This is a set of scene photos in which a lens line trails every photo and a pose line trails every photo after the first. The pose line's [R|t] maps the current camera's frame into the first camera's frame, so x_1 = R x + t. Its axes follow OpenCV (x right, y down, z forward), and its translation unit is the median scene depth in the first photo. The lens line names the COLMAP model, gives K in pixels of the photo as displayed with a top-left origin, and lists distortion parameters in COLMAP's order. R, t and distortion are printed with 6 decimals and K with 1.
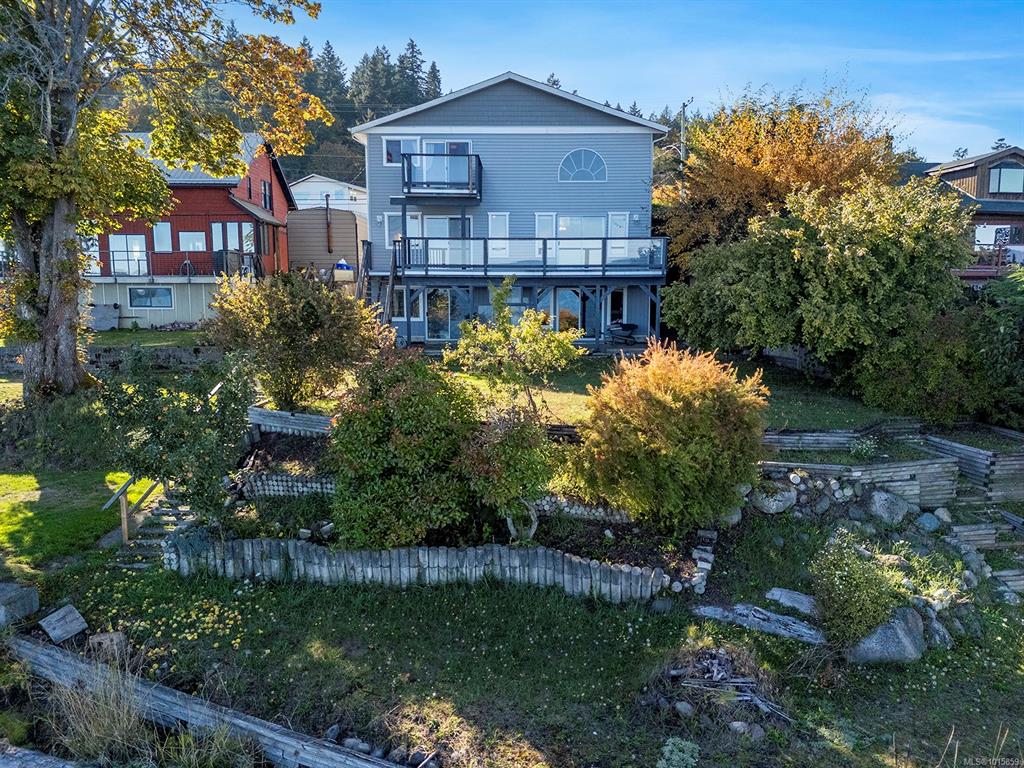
lens RADIAL K [[751.9, 0, 513.6], [0, 751.9, 383.8], [0, 0, 1]] dist [0.073275, -0.069114]
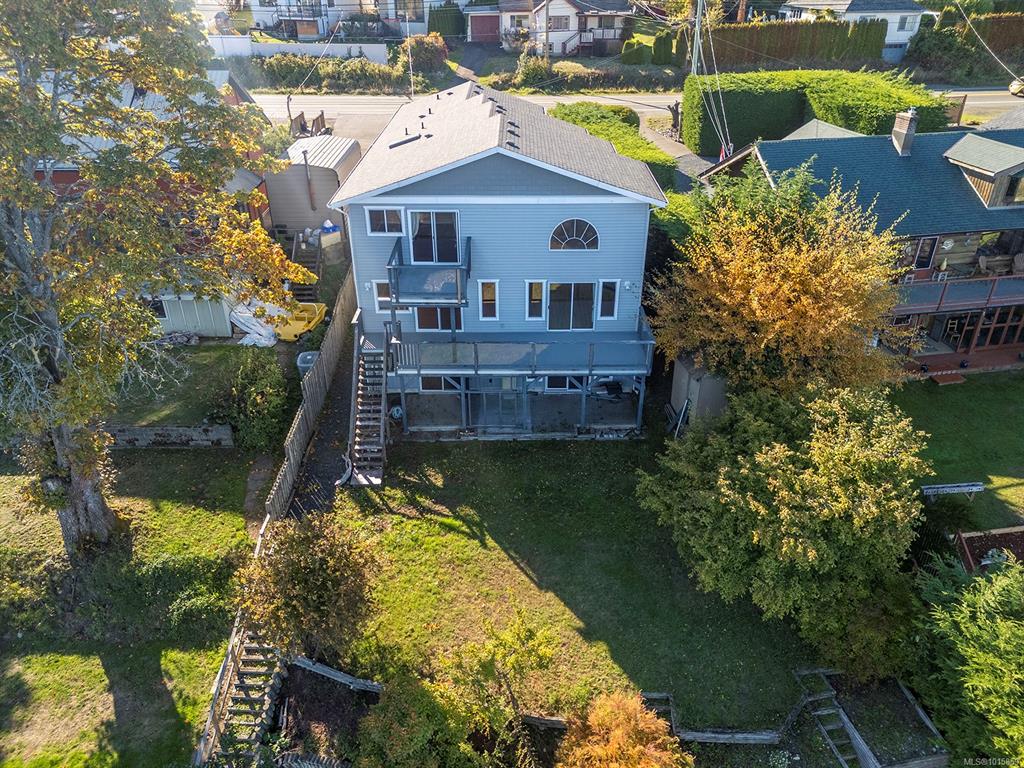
lens RADIAL K [[751.9, 0, 513.6], [0, 751.9, 383.8], [0, 0, 1]] dist [0.073275, -0.069114]
pose [[0.999996, -0.001885, 0.002249, 0.011045], [0.000874, 0.922885, 0.385074, -0.490063], [-0.002802, -0.385071, 0.922883, 0.041444]]
